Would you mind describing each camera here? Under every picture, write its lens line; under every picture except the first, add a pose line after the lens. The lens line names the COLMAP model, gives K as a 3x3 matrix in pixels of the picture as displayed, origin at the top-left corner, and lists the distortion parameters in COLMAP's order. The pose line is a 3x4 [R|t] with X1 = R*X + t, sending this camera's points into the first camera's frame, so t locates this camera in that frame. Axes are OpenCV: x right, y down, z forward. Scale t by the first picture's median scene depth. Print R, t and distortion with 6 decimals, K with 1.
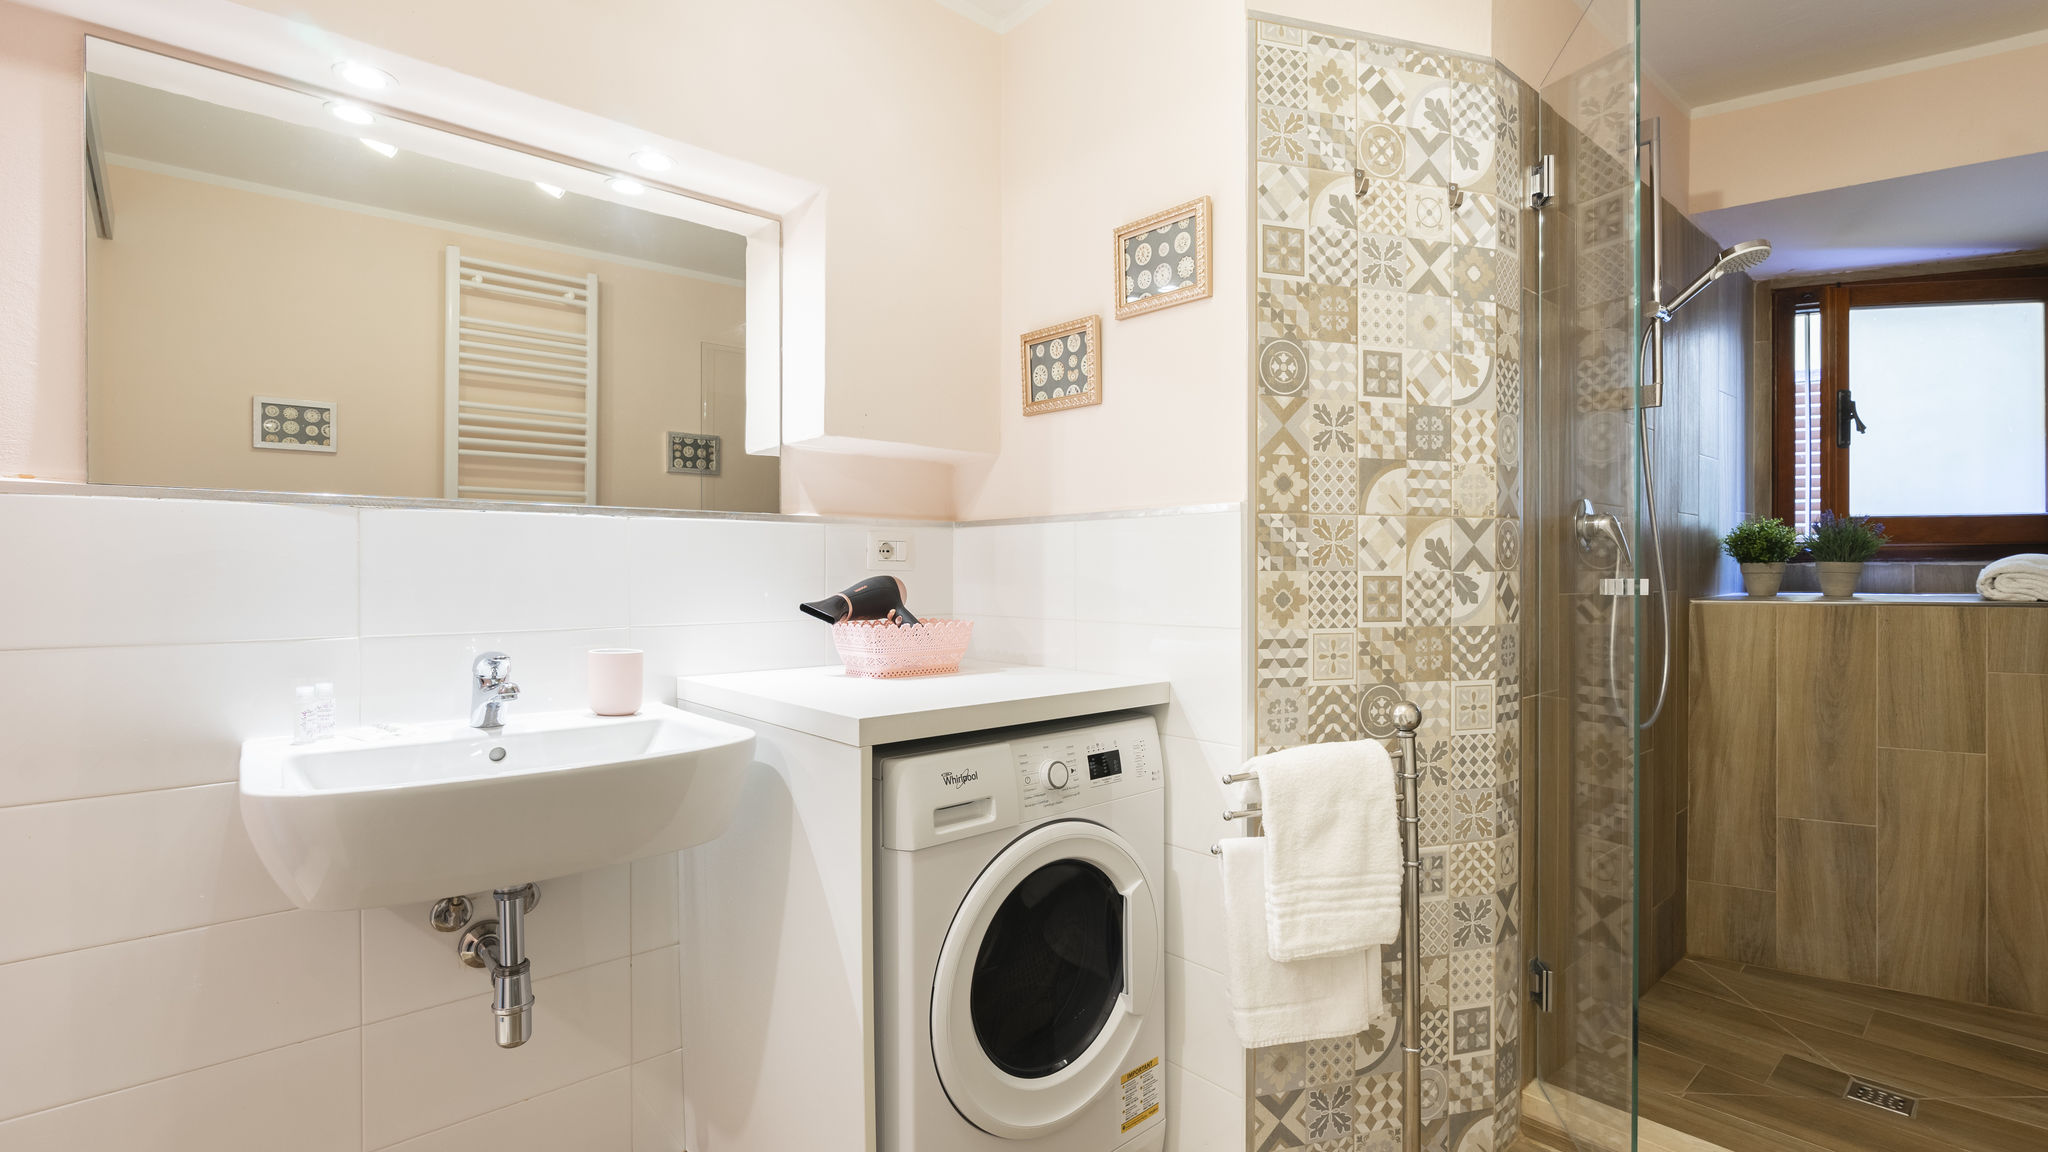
lens RADIAL K [[931.2, 0, 1042.5], [0, 931.2, 569.8], [0, 0, 1]] dist [-0.012414, 0.006151]
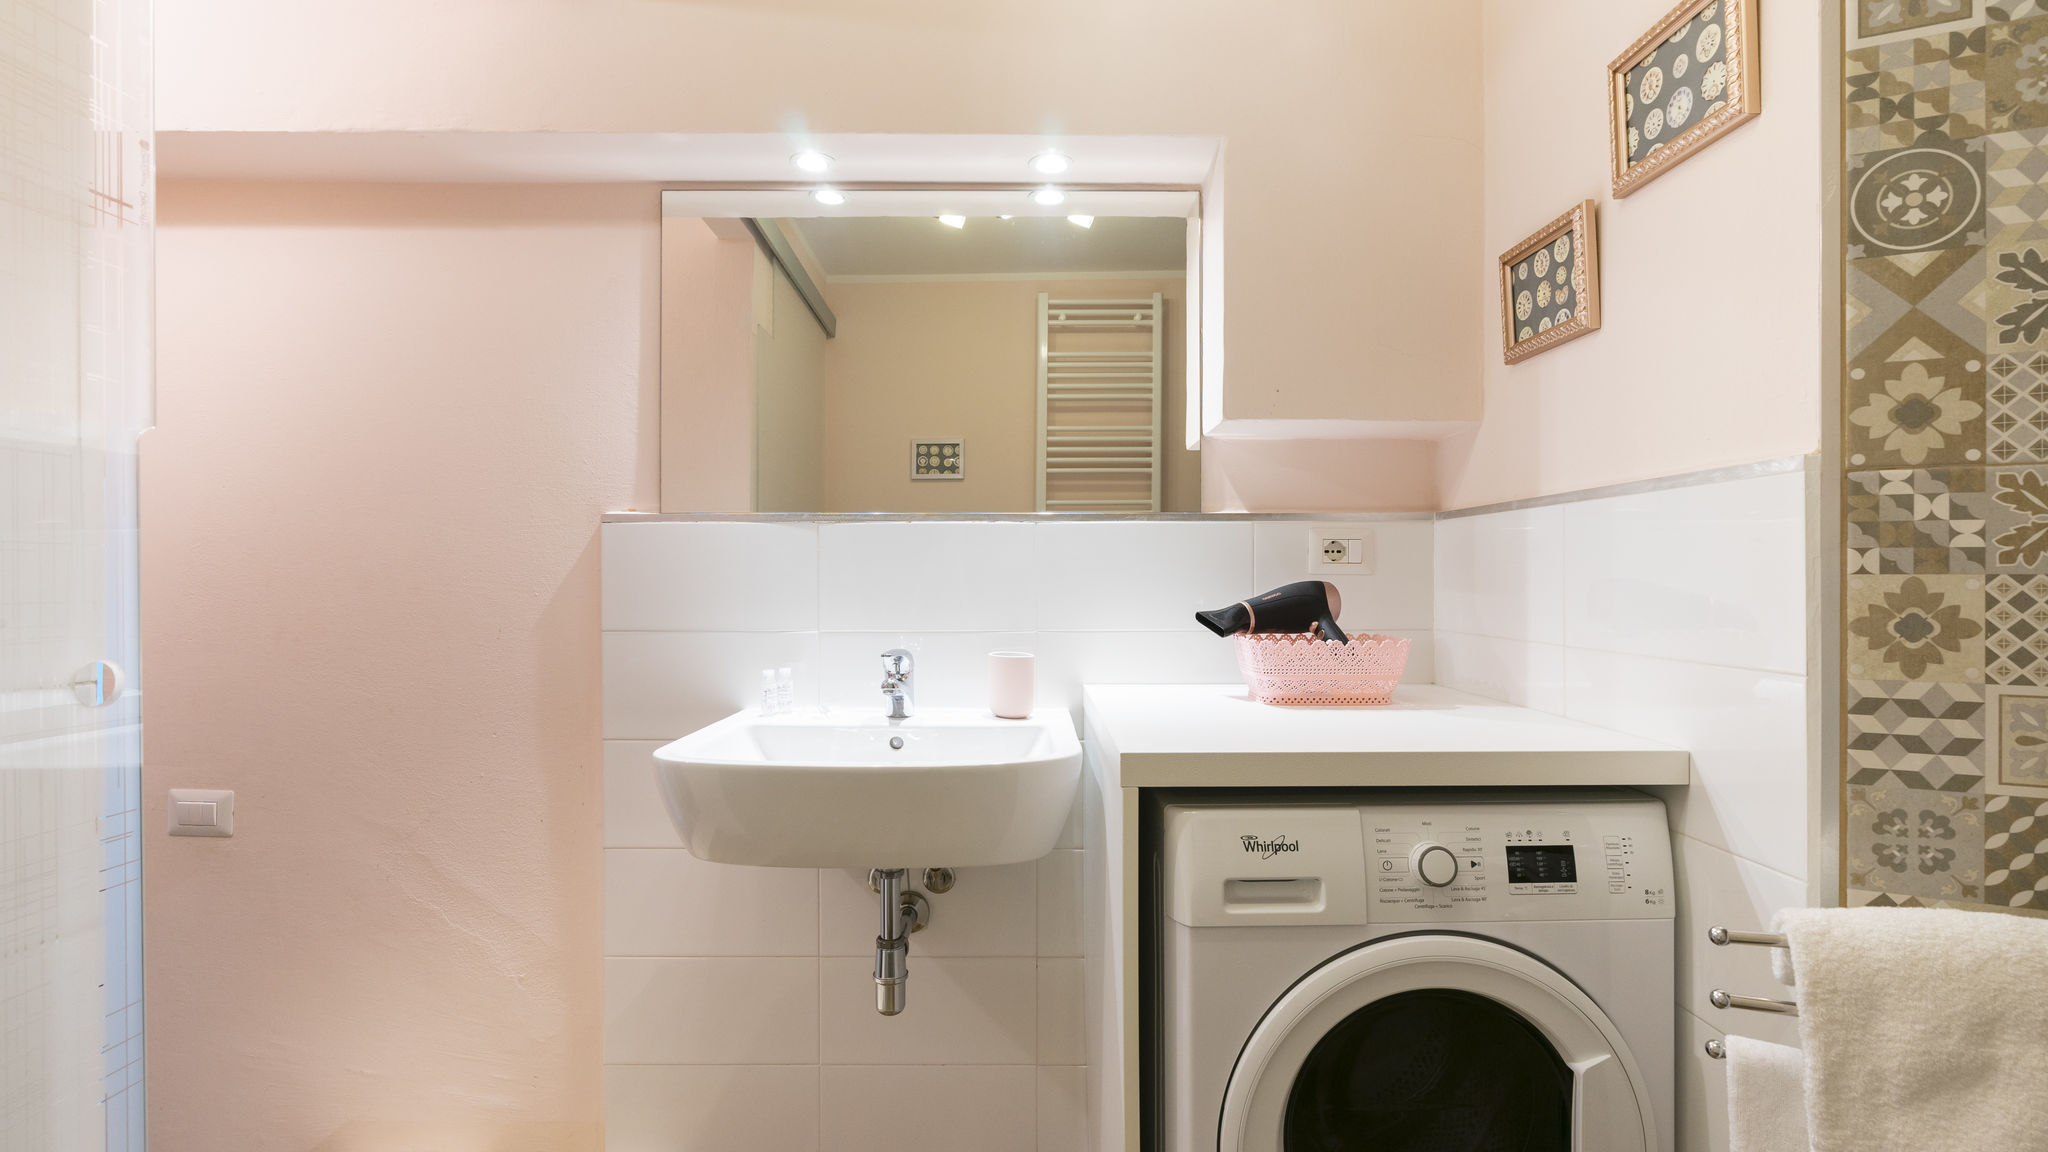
lens RADIAL K [[931.2, 0, 1028.5], [0, 931.2, 571.5], [0, 0, 1]] dist [-0.012414, 0.006151]
pose [[0.745202, -0.003988, -0.666827, 0.216647], [0.002760, 0.999992, -0.002896, -0.000427], [0.666833, 0.000318, 0.745207, 0.233854]]
